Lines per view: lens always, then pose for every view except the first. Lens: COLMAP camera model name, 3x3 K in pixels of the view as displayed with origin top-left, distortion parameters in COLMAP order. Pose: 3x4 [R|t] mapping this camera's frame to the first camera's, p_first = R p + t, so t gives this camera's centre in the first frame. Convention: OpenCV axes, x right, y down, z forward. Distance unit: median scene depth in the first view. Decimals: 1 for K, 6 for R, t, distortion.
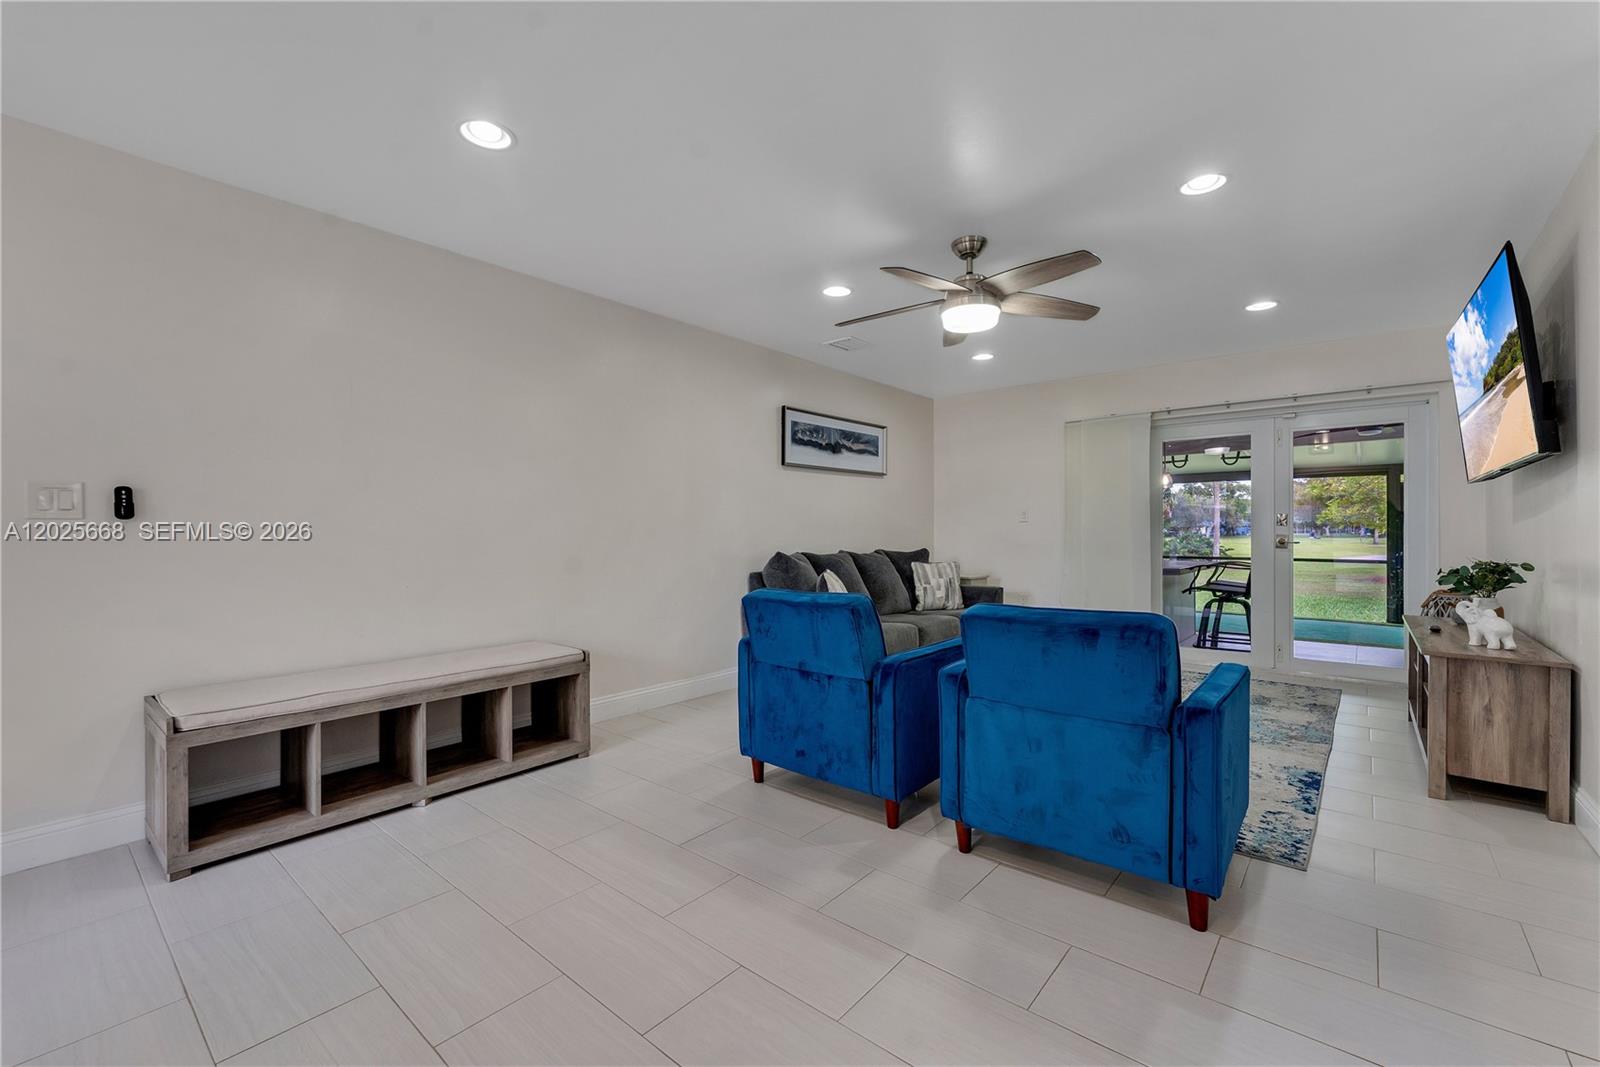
lens RADIAL K [[653.9, 0, 800.0], [0, 653.9, 533.5], [0, 0, 1]] dist [-0.000015, 0.000243]
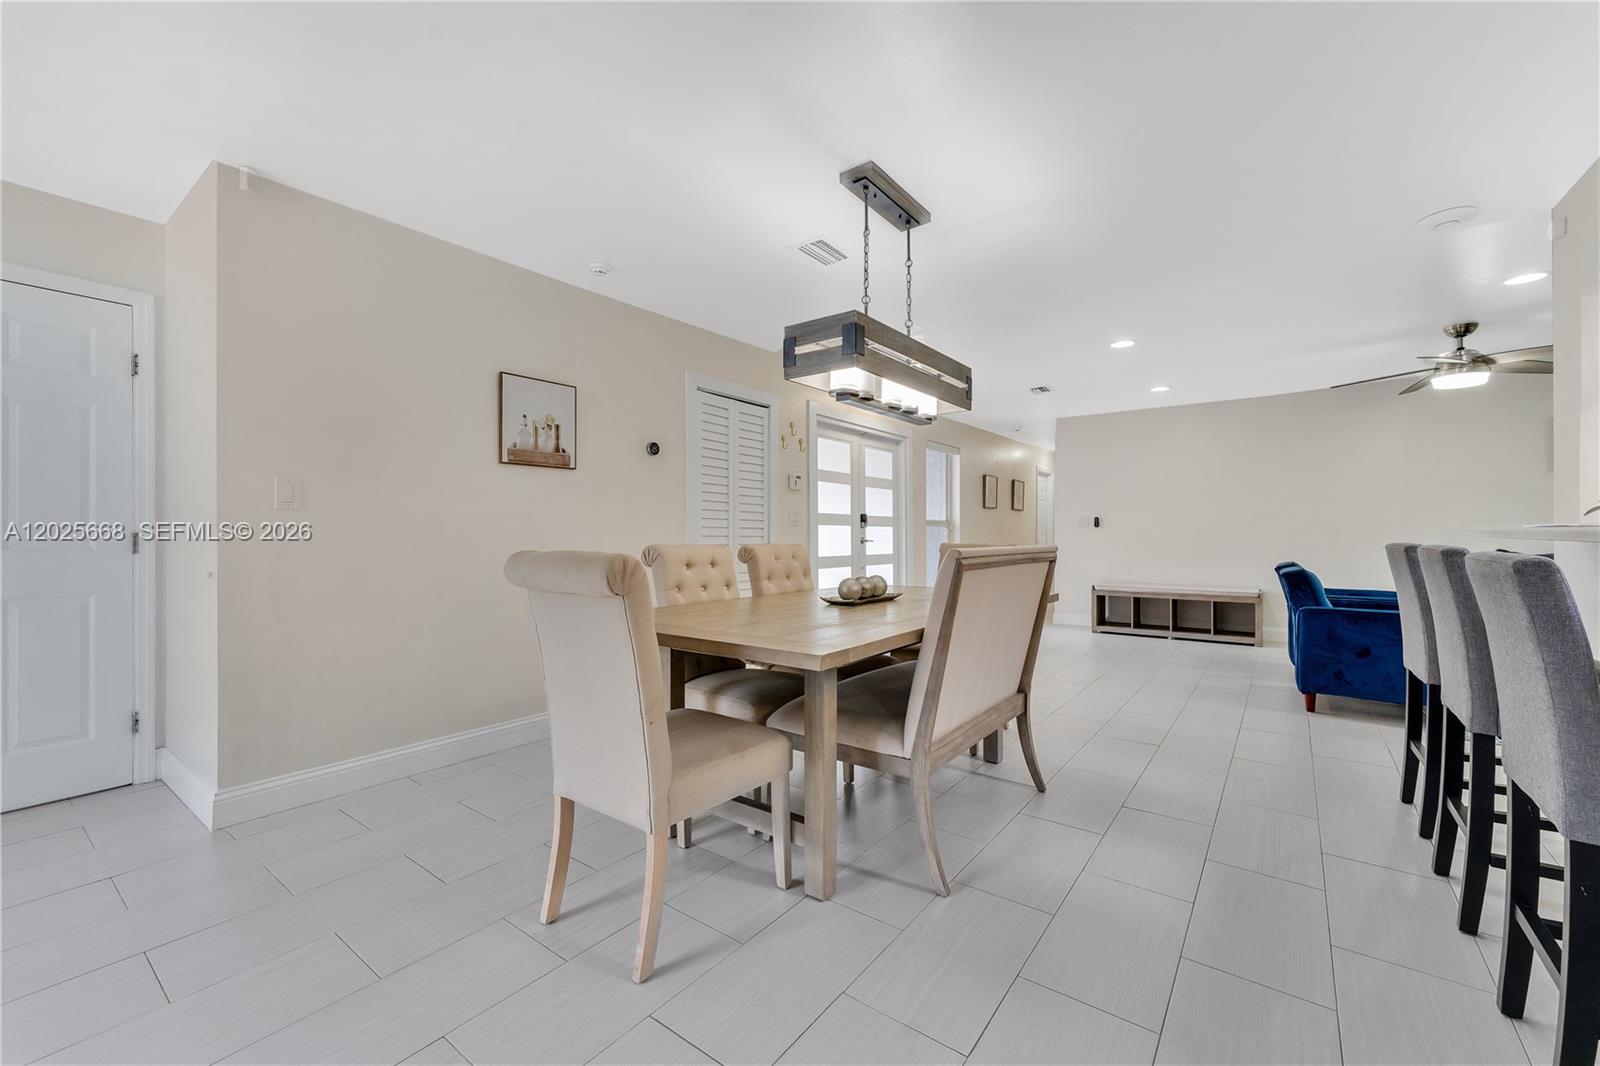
lens RADIAL K [[653.9, 0, 800.0], [0, 653.9, 533.0], [0, 0, 1]] dist [-0.000015, 0.000243]
pose [[0.063467, 0.004772, -0.997973, 1.573900], [-0.004686, 0.999979, 0.004483, 0.000512], [0.997973, 0.004392, 0.063488, -0.504030]]
